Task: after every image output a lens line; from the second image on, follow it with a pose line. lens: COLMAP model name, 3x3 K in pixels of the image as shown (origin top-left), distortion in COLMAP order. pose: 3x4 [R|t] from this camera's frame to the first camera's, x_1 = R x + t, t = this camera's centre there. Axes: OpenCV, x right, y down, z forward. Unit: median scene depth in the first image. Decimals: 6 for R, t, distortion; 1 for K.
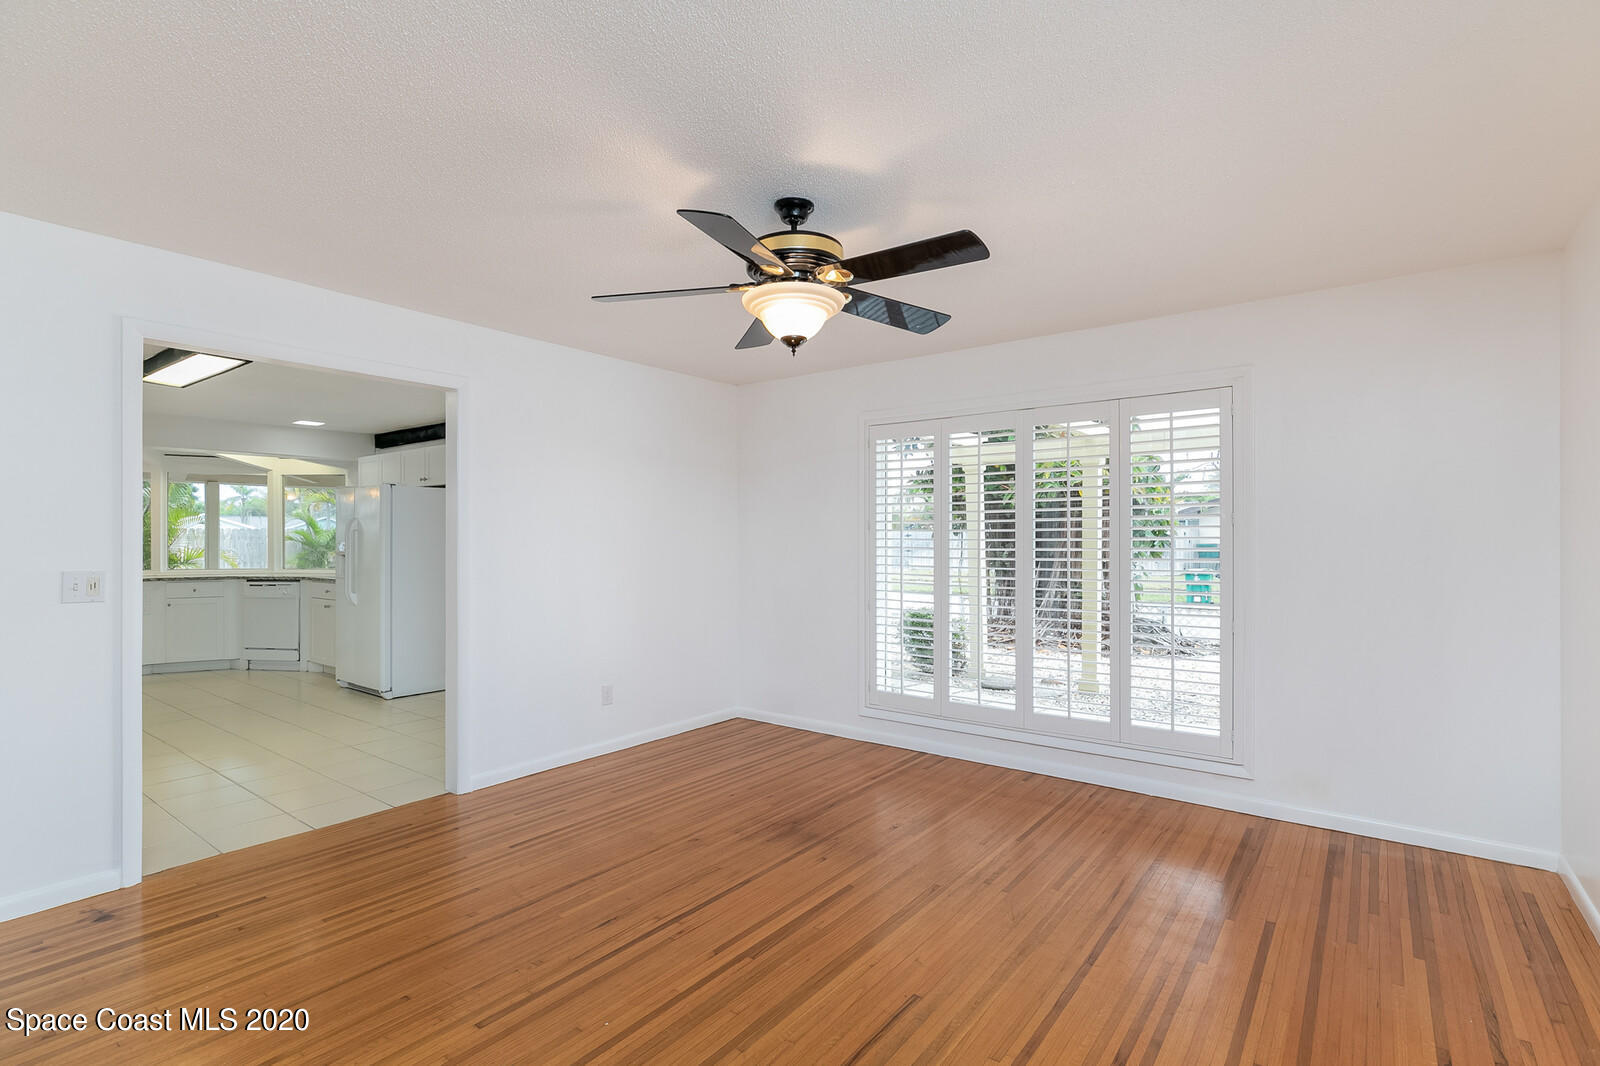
lens RADIAL K [[763.2, 0, 803.5], [0, 763.2, 532.7], [0, 0, 1]] dist [-0.015856, -0.000038]
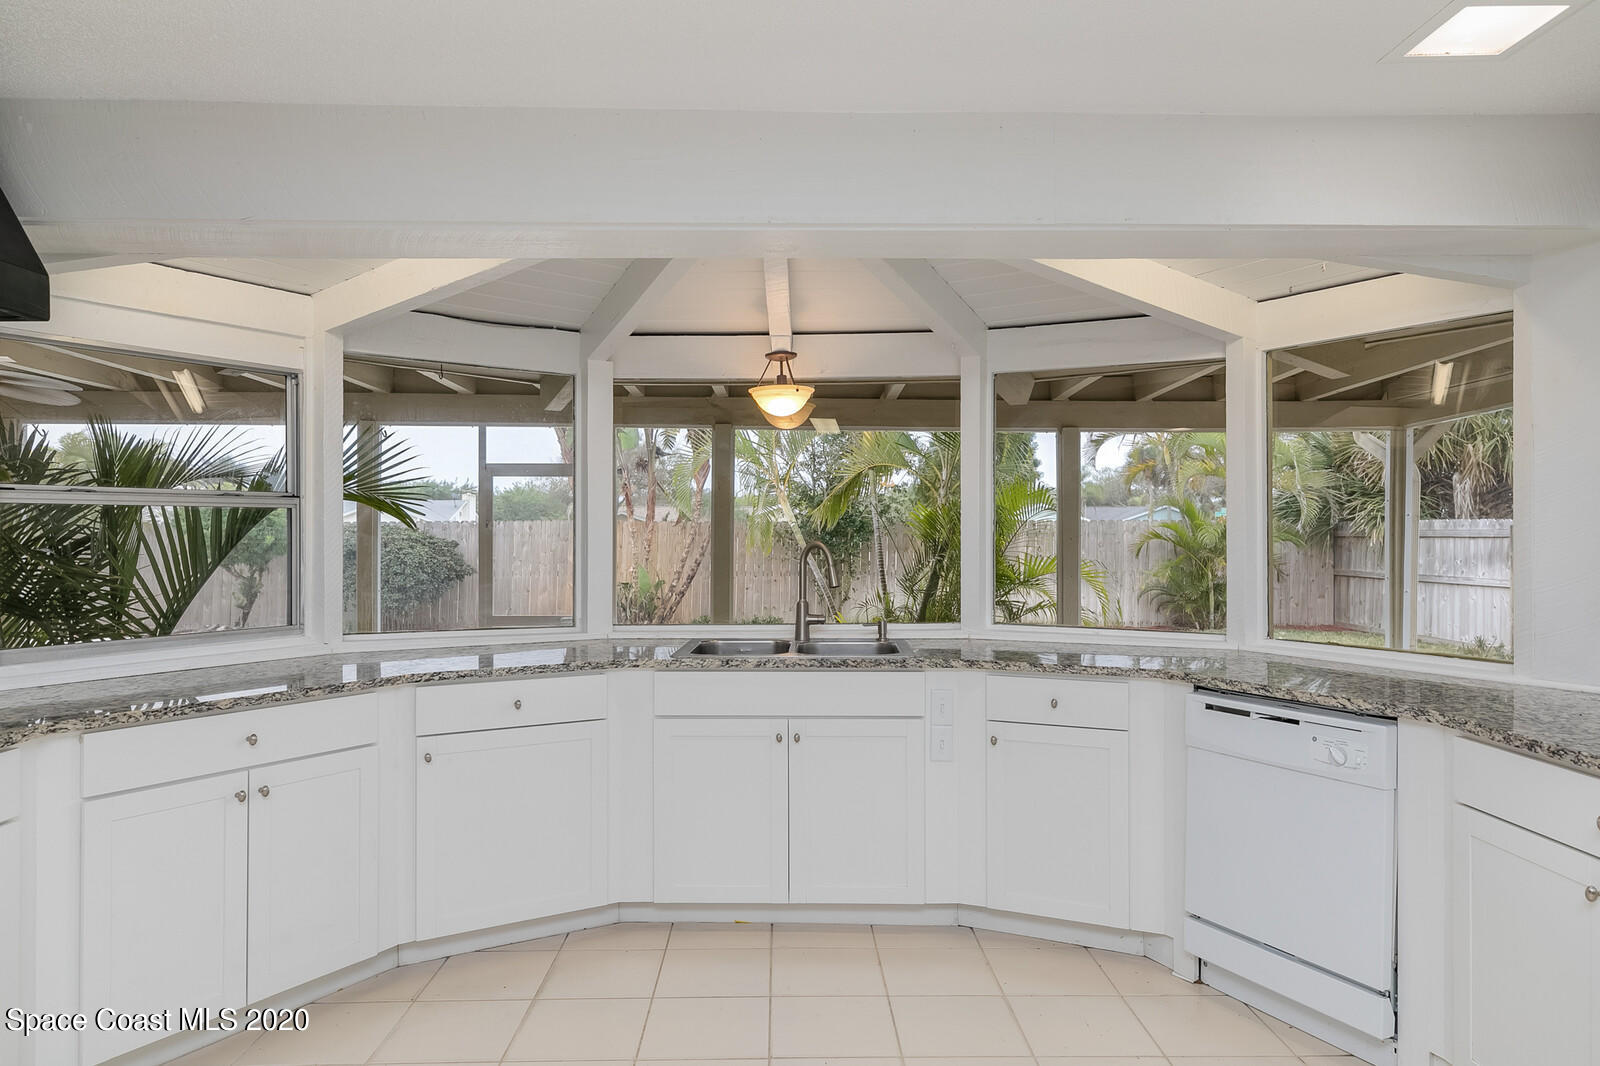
lens RADIAL K [[1051.5, 0, 799.1], [0, 1051.5, 531.9], [0, 0, 1]] dist [-0.003422, -0.000727]
pose [[0.622769, 0.000397, -0.782405, -0.333306], [0.004099, 0.999984, 0.003771, -0.000132], [0.782395, -0.005555, 0.622758, 0.407019]]
